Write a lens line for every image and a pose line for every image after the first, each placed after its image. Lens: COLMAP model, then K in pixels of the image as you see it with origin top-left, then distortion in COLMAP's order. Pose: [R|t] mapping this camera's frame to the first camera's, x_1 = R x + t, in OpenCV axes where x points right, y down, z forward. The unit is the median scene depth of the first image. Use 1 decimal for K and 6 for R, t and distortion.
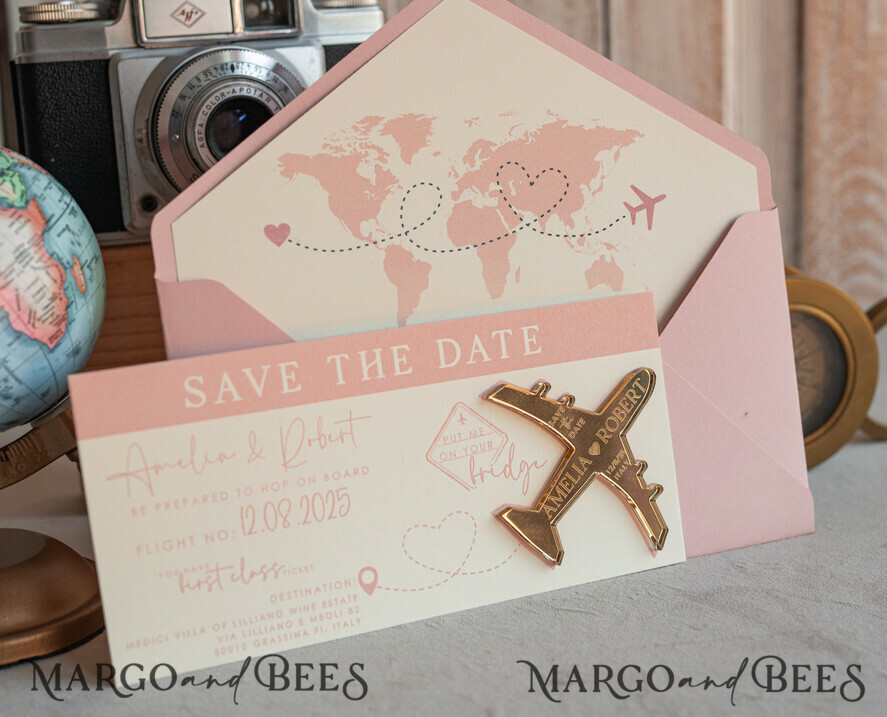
lens RADIAL K [[1702.2, 0, 447.4], [0, 1702.2, 363.5], [0, 0, 1]] dist [0.003390, 0.033854]
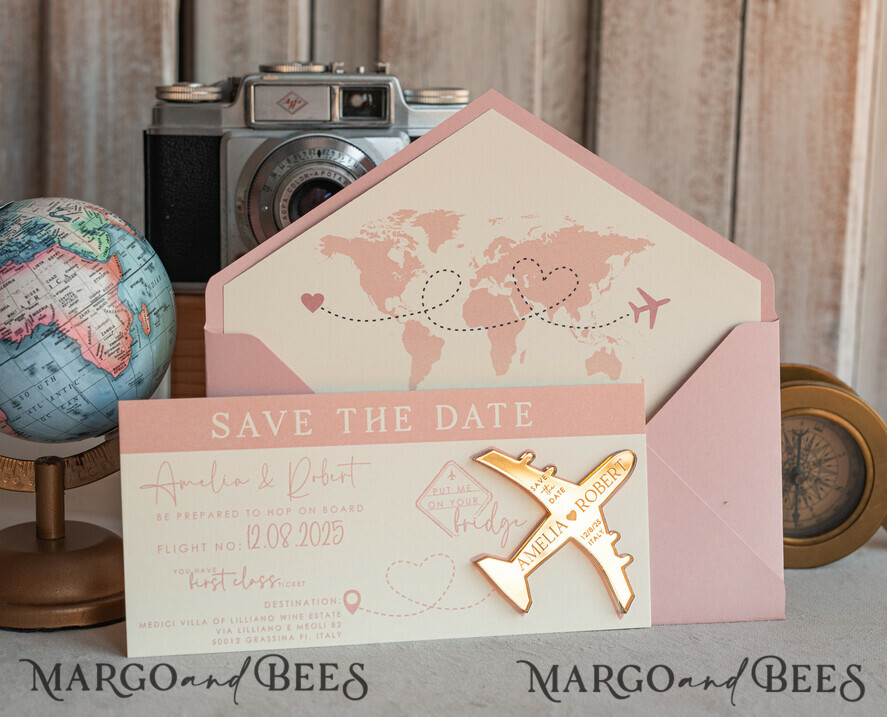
lens RADIAL K [[1919.9, 0, 383.5], [0, 1919.9, 358.3], [0, 0, 1]] dist [0.045127, 0.113069]
pose [[0.969507, 0.105358, -0.221259, 0.241875], [-0.111376, 0.993667, -0.014864, -0.021741], [0.218292, 0.039053, 0.975102, -0.288392]]
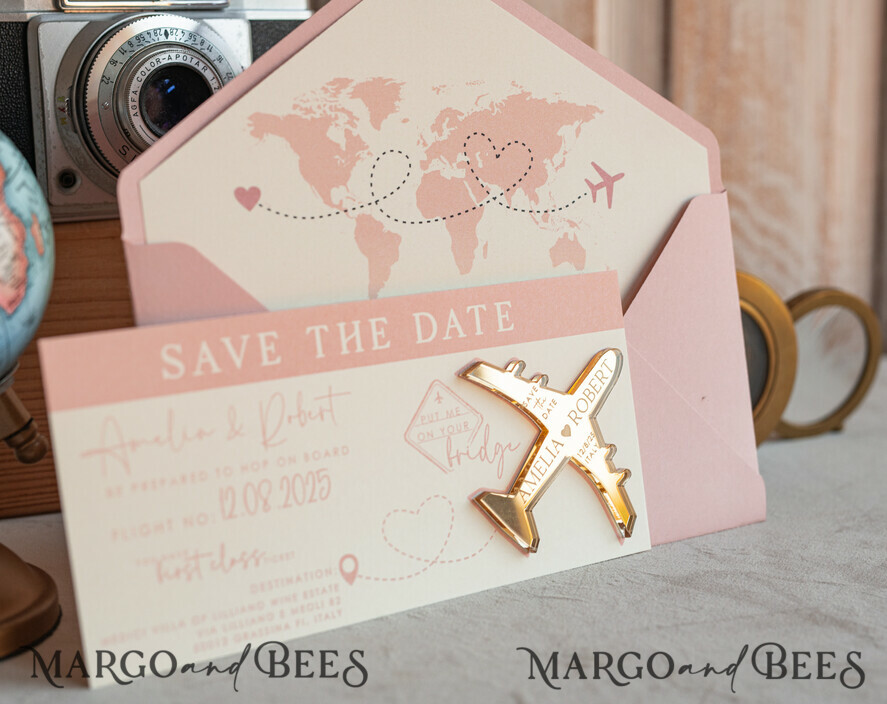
lens RADIAL K [[1670.0, 0, 443.5], [0, 1670.0, 352.0], [0, 0, 1]] dist [-0.008375, -0.082541]
pose [[0.984401, 0.000477, 0.175938, -0.150184], [0.008362, 0.998739, -0.049493, 0.052578], [-0.175740, 0.050192, 0.983156, 0.085476]]
